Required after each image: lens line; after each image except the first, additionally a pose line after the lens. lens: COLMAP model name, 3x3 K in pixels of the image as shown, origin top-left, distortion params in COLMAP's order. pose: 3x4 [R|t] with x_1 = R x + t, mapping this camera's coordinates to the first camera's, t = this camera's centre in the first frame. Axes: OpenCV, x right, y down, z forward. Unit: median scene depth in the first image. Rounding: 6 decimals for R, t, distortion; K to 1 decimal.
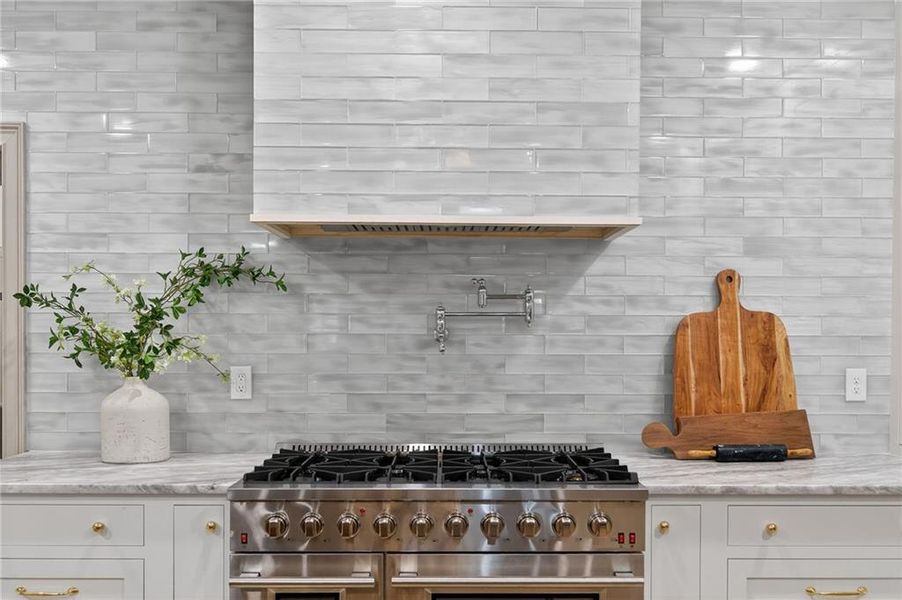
lens RADIAL K [[811.9, 0, 452.1], [0, 811.9, 347.3], [0, 0, 1]] dist [-0.002830, -0.000971]
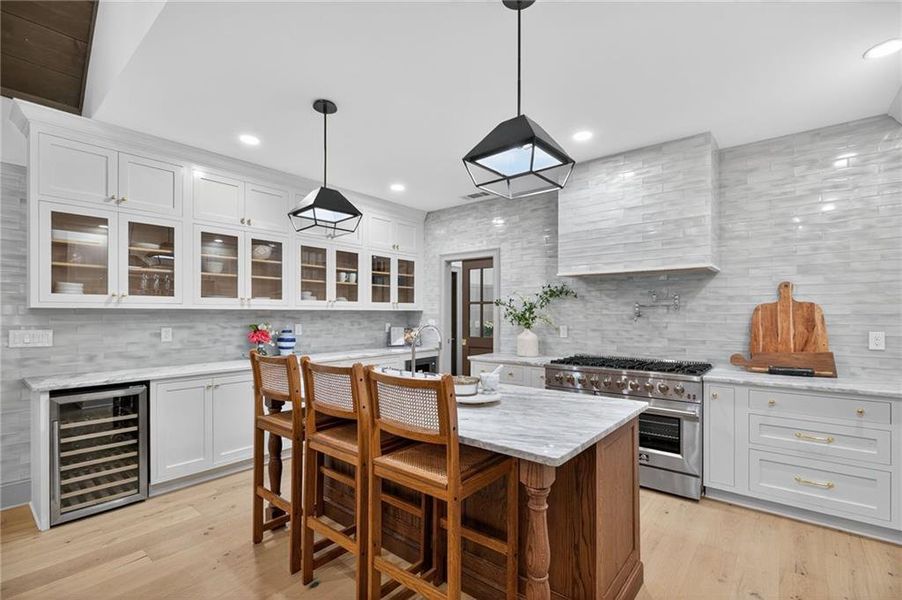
lens RADIAL K [[406.1, 0, 455.1], [0, 406.1, 316.4], [0, 0, 1]] dist [-0.003039, -0.000383]
pose [[0.762078, -0.000181, -0.647486, 0.365107], [-0.009235, 0.999895, -0.011149, 0.010265], [0.647420, 0.014476, 0.761996, -0.311037]]
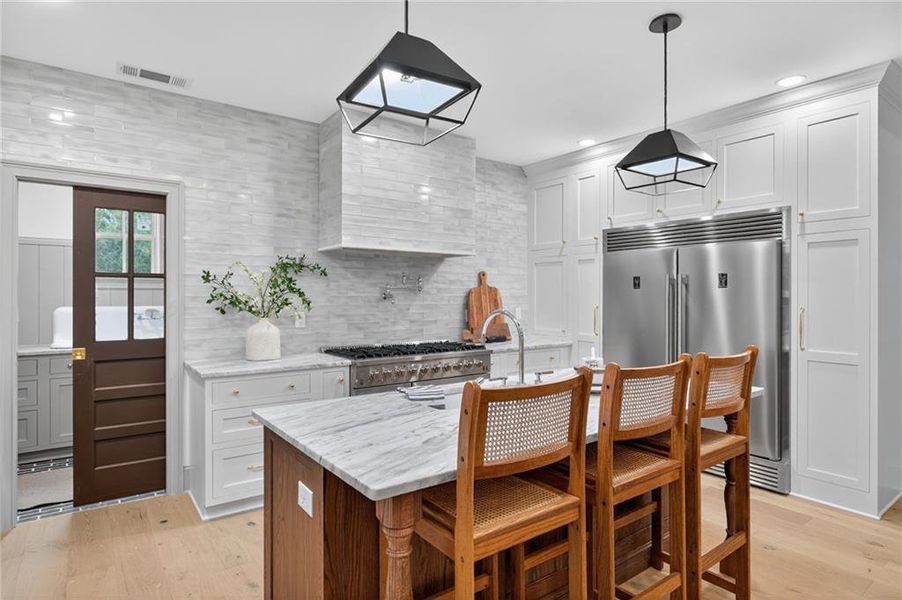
lens RADIAL K [[511.9, 0, 451.0], [0, 511.9, 300.0], [0, 0, 1]] dist [-0.003159, -0.000189]
pose [[0.806311, -0.009598, 0.591414, -0.731571], [0.014148, 0.999895, -0.003061, 0.002320], [-0.591323, 0.010835, 0.806362, -0.286585]]
